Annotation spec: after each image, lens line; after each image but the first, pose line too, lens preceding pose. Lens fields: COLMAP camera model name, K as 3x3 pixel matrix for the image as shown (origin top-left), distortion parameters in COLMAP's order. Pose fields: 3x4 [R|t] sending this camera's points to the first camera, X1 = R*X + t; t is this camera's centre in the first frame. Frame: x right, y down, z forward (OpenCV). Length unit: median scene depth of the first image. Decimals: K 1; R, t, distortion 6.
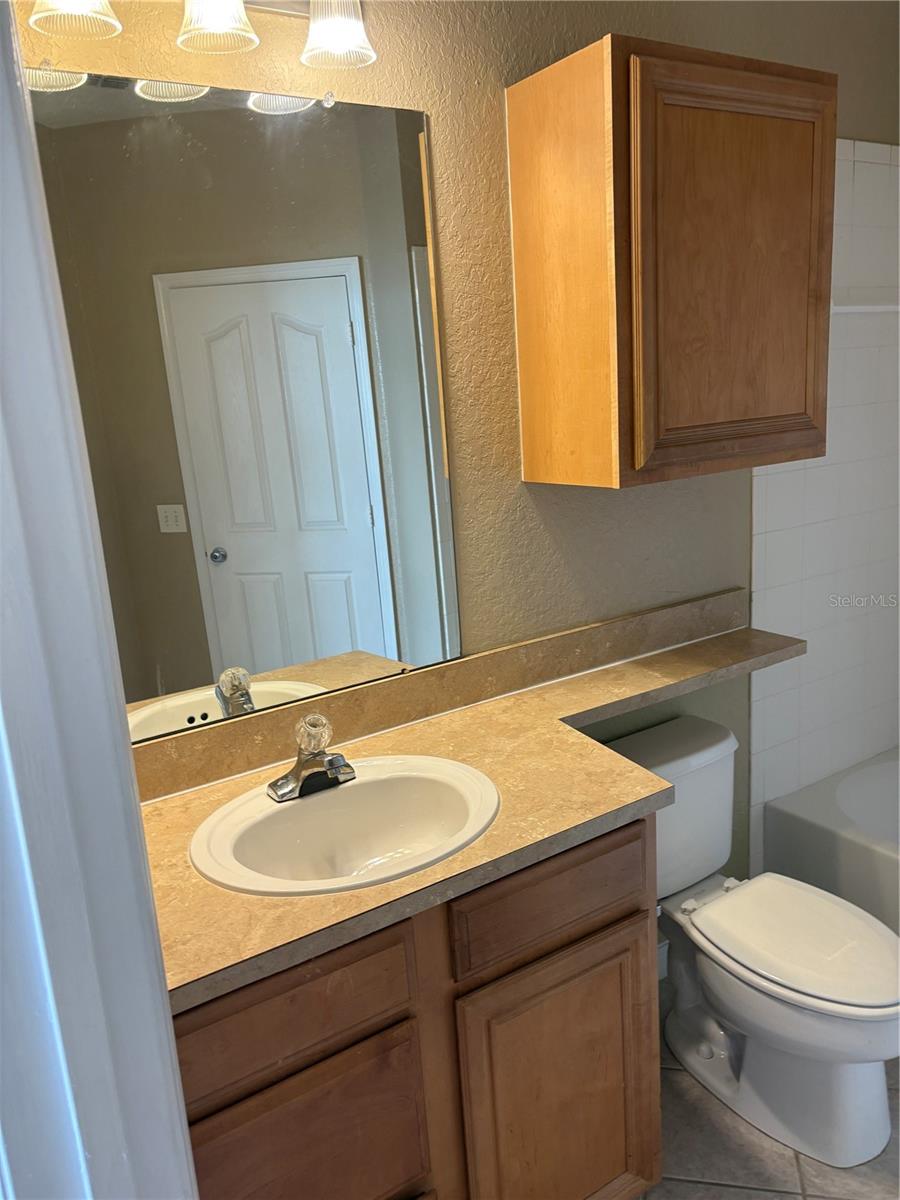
lens RADIAL K [[895.9, 0, 450.0], [0, 895.9, 600.0], [0, 0, 1]] dist [0.037383, -0.041262]
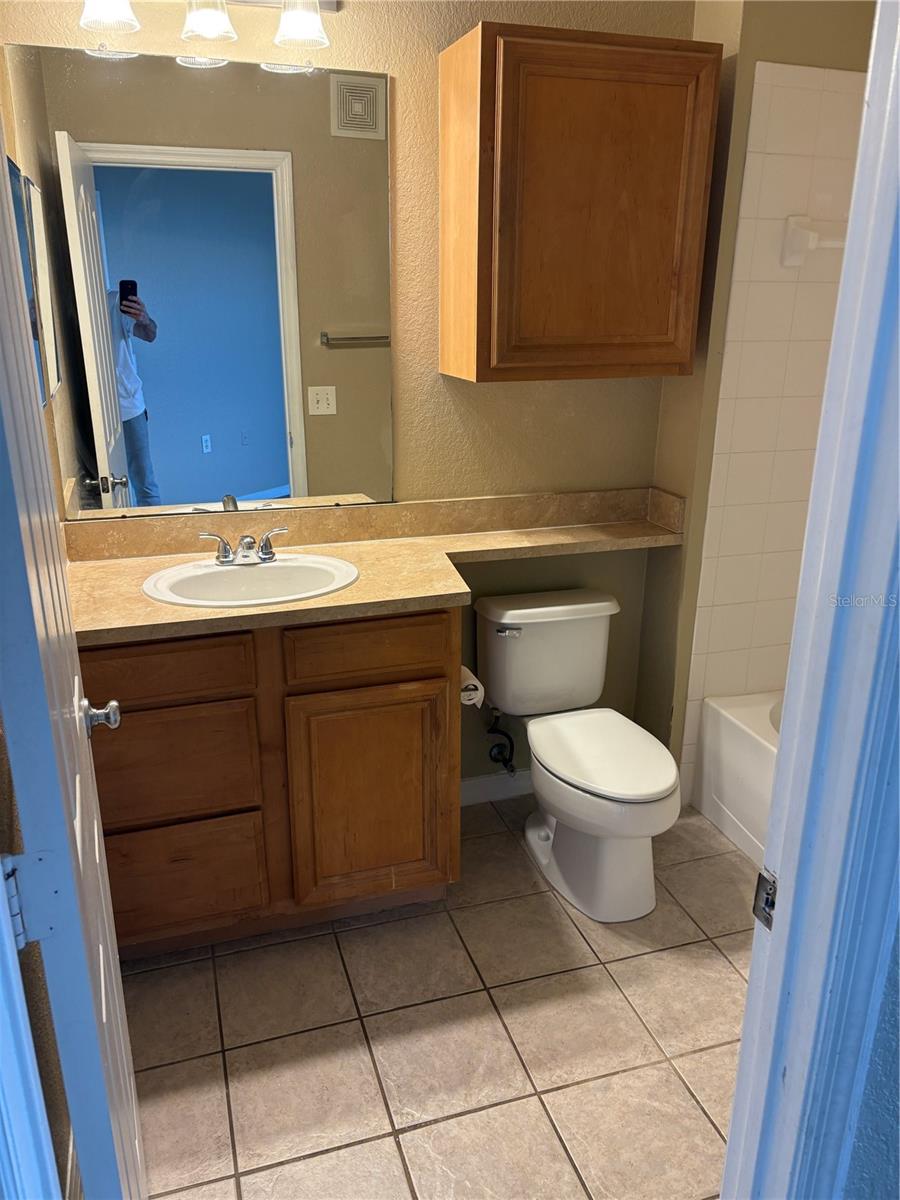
lens RADIAL K [[895.9, 0, 450.0], [0, 895.9, 600.0], [0, 0, 1]] dist [0.037383, -0.041262]
pose [[0.970032, 0.119958, -0.211301, 0.428989], [-0.119384, 0.992727, 0.015521, 0.185018], [0.211626, 0.010170, 0.977298, -0.273902]]
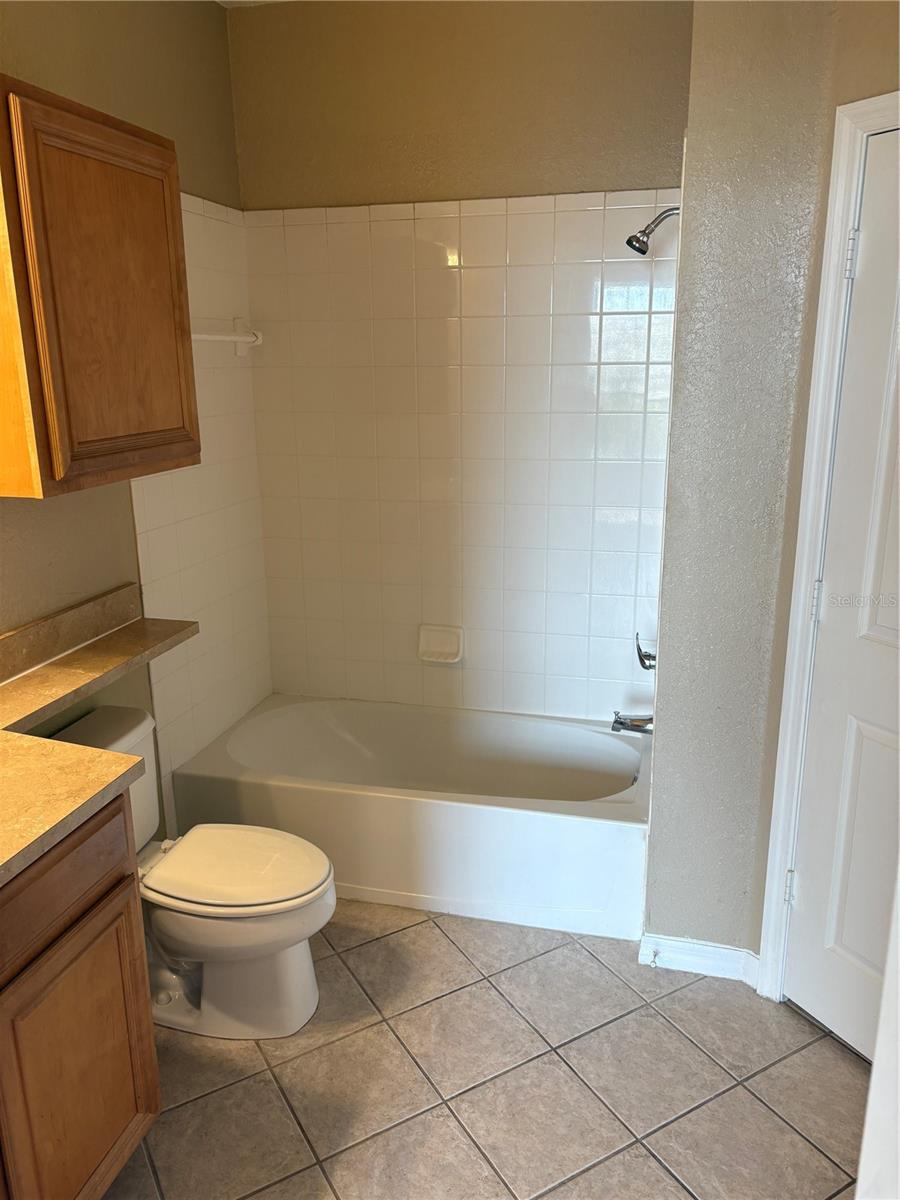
lens RADIAL K [[897.7, 0, 450.0], [0, 897.7, 600.0], [0, 0, 1]] dist [0.049224, -0.075650]
pose [[0.728838, -0.116969, 0.674621, -0.179567], [0.113929, 0.992282, 0.048961, -0.003213], [-0.675141, 0.041174, 0.736539, -0.092957]]
